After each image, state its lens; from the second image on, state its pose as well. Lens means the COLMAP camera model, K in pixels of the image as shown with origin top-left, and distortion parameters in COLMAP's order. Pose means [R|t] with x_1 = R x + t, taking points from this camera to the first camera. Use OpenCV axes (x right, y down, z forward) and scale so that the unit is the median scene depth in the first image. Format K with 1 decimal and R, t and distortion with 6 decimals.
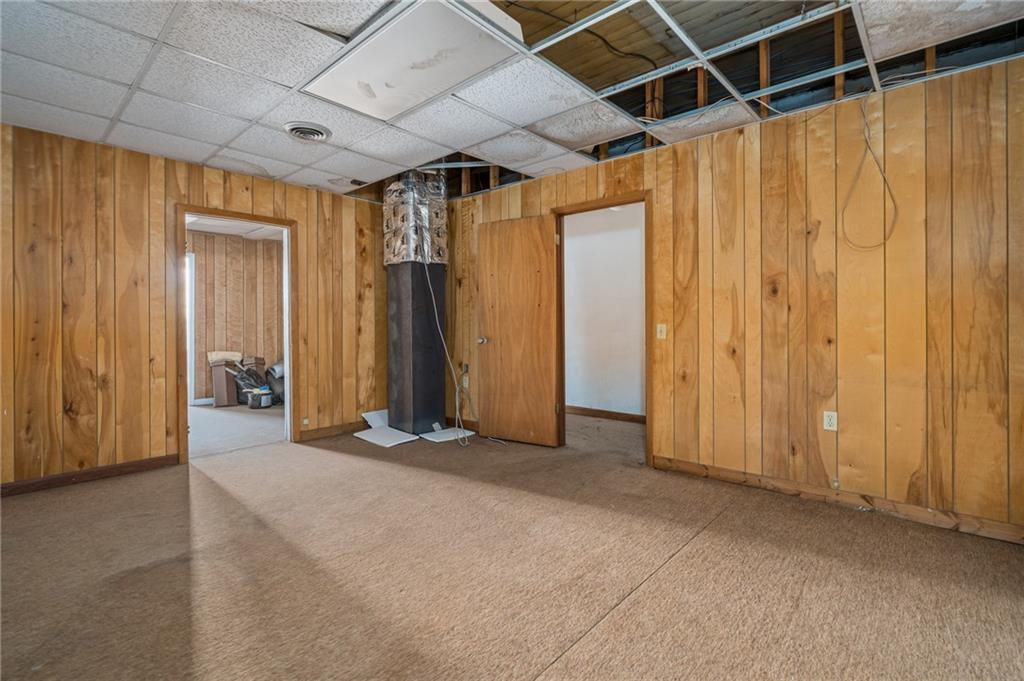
lens RADIAL K [[463.1, 0, 514.7], [0, 463.1, 321.3], [0, 0, 1]] dist [0.000753, -0.000547]
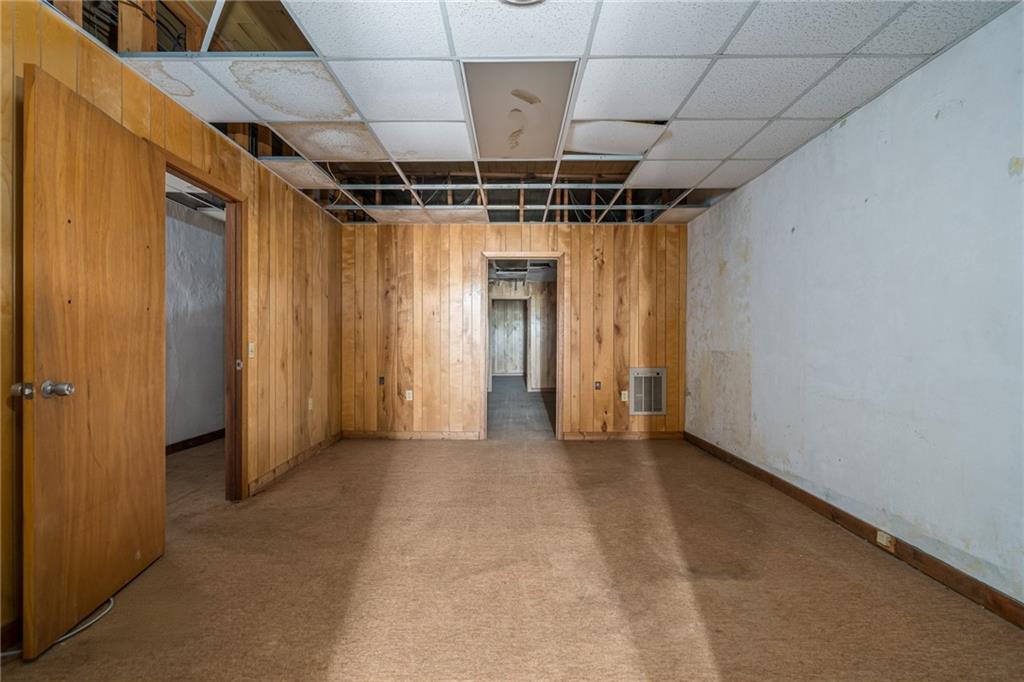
lens RADIAL K [[463.1, 0, 511.0], [0, 463.1, 341.6], [0, 0, 1]] dist [0.000753, -0.000547]
pose [[-0.663273, 0.002175, 0.748375, -0.783406], [0.003825, 0.999993, 0.000483, 0.004561], [-0.748368, 0.003183, -0.663276, 1.281360]]
